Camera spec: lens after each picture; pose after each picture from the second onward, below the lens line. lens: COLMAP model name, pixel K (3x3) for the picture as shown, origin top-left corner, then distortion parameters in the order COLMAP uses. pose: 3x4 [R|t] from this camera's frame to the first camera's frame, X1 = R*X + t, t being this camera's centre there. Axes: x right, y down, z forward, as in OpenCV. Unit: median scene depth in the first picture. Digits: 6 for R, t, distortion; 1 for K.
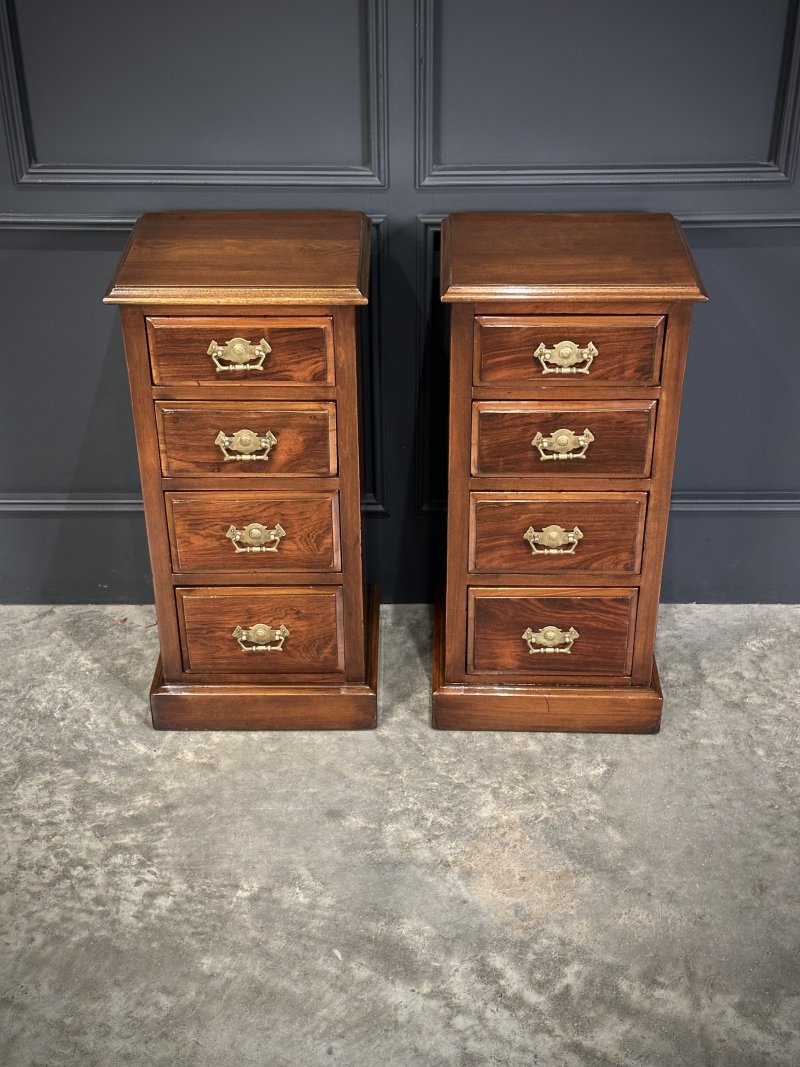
lens RADIAL K [[1505.8, 0, 401.3], [0, 1505.8, 568.4], [0, 0, 1]] dist [0.148568, -0.022459]
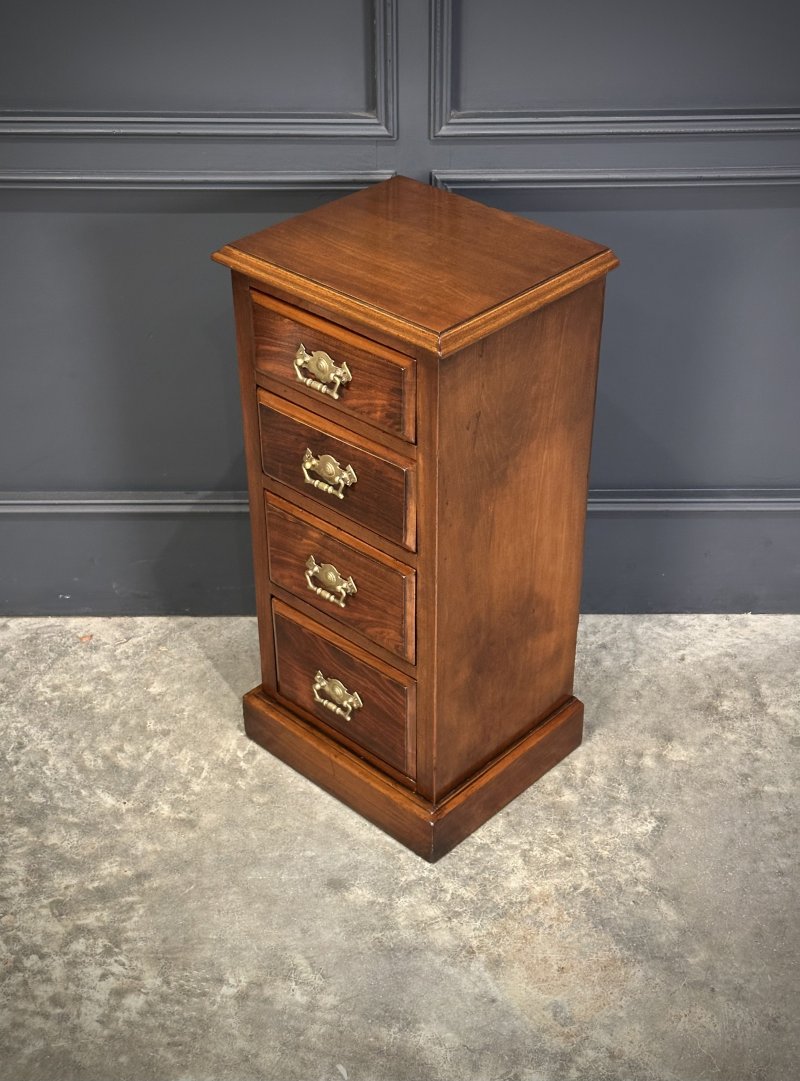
lens RADIAL K [[1557.6, 0, 404.1], [0, 1557.6, 545.9], [0, 0, 1]] dist [0.195286, -0.430159]
pose [[0.999974, -0.003099, 0.006524, -0.011615], [0.002862, 0.999346, 0.036047, -0.059435], [-0.006631, -0.036028, 0.999329, 0.129818]]
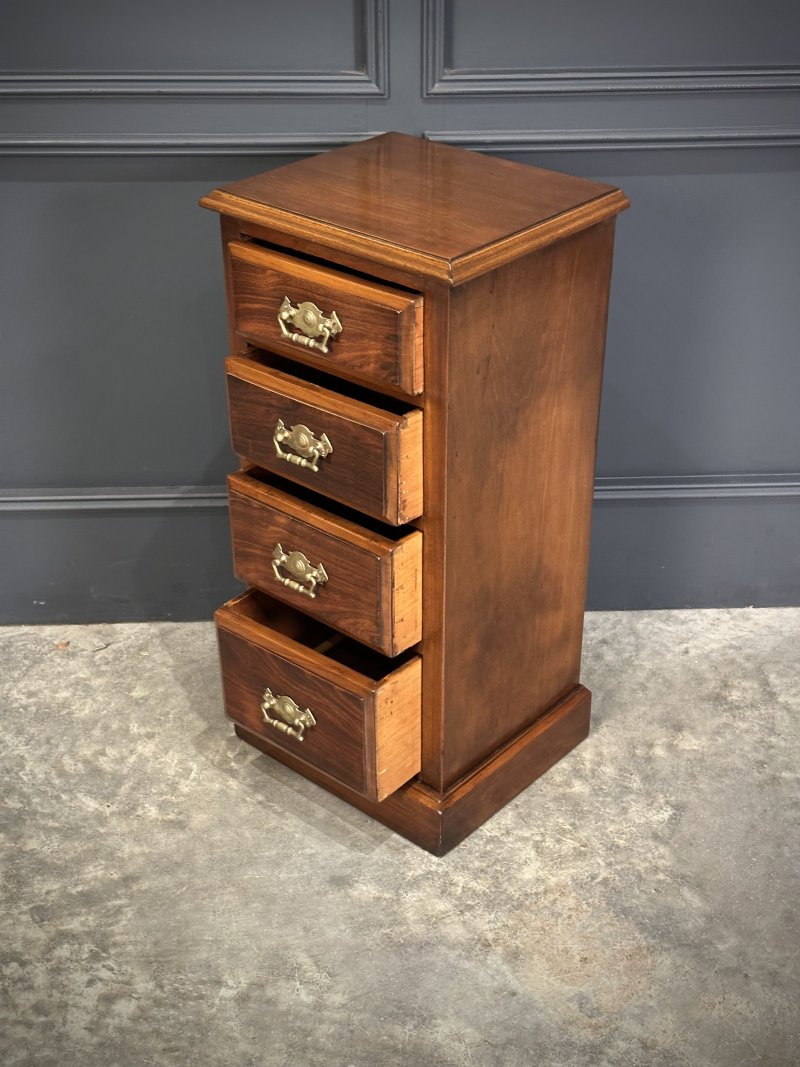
lens RADIAL K [[1509.9, 0, 419.5], [0, 1509.9, 564.0], [0, 0, 1]] dist [0.204118, -0.467805]
pose [[0.998589, -0.020969, 0.048795, -0.038099], [0.021662, 0.999671, -0.013707, 0.007980], [-0.048491, 0.014745, 0.998715, 0.200587]]
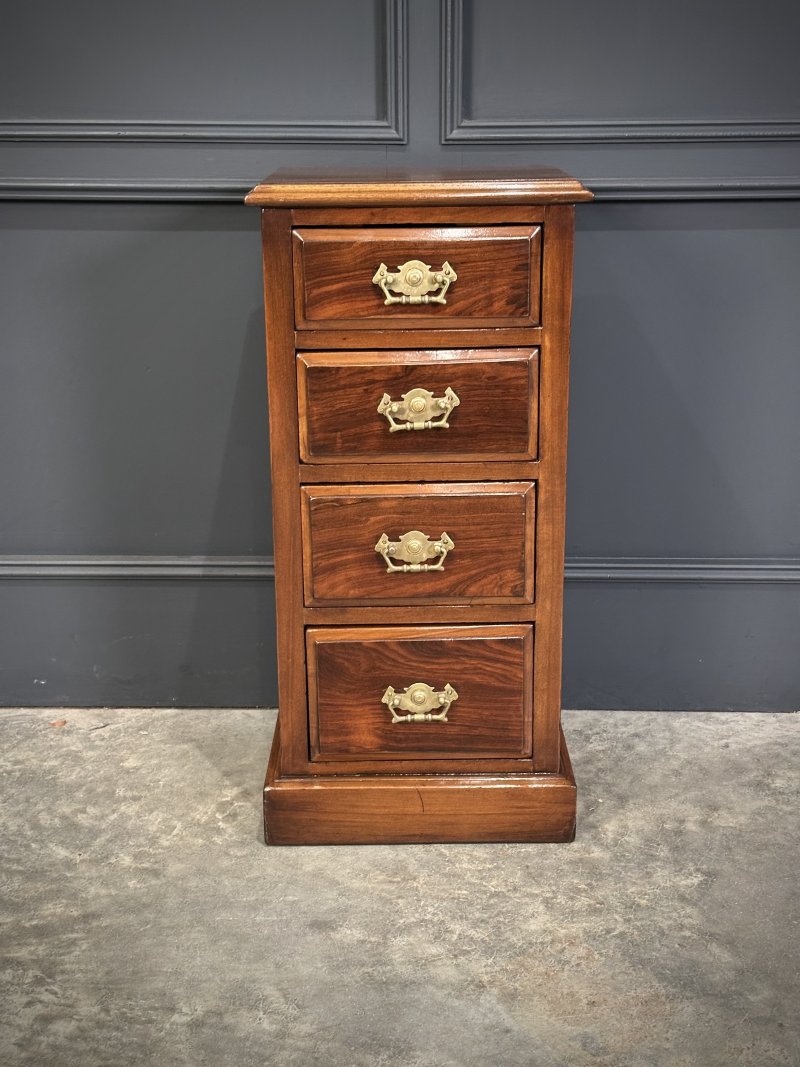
lens RADIAL K [[1514.2, 0, 410.5], [0, 1514.2, 548.9], [0, 0, 1]] dist [0.210483, -0.508753]
pose [[0.999864, 0.007102, -0.014895, 0.007116], [-0.010688, 0.966434, -0.256692, 0.178254], [0.012572, 0.256816, 0.966379, 0.267592]]
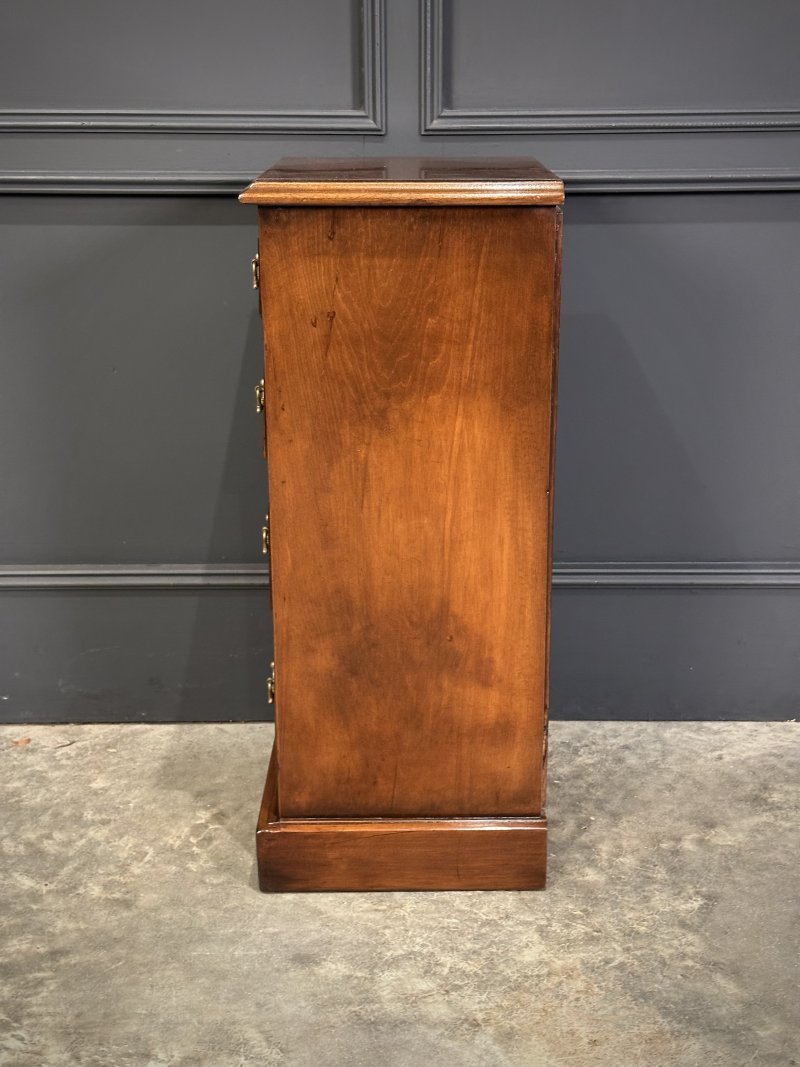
lens RADIAL K [[1511.3, 0, 409.8], [0, 1511.3, 534.4], [0, 0, 1]] dist [0.238733, -0.635790]
pose [[0.999957, -0.000394, 0.009263, -0.003633], [0.002792, 0.965535, -0.260257, 0.159943], [-0.008841, 0.260272, 0.965495, 0.301017]]
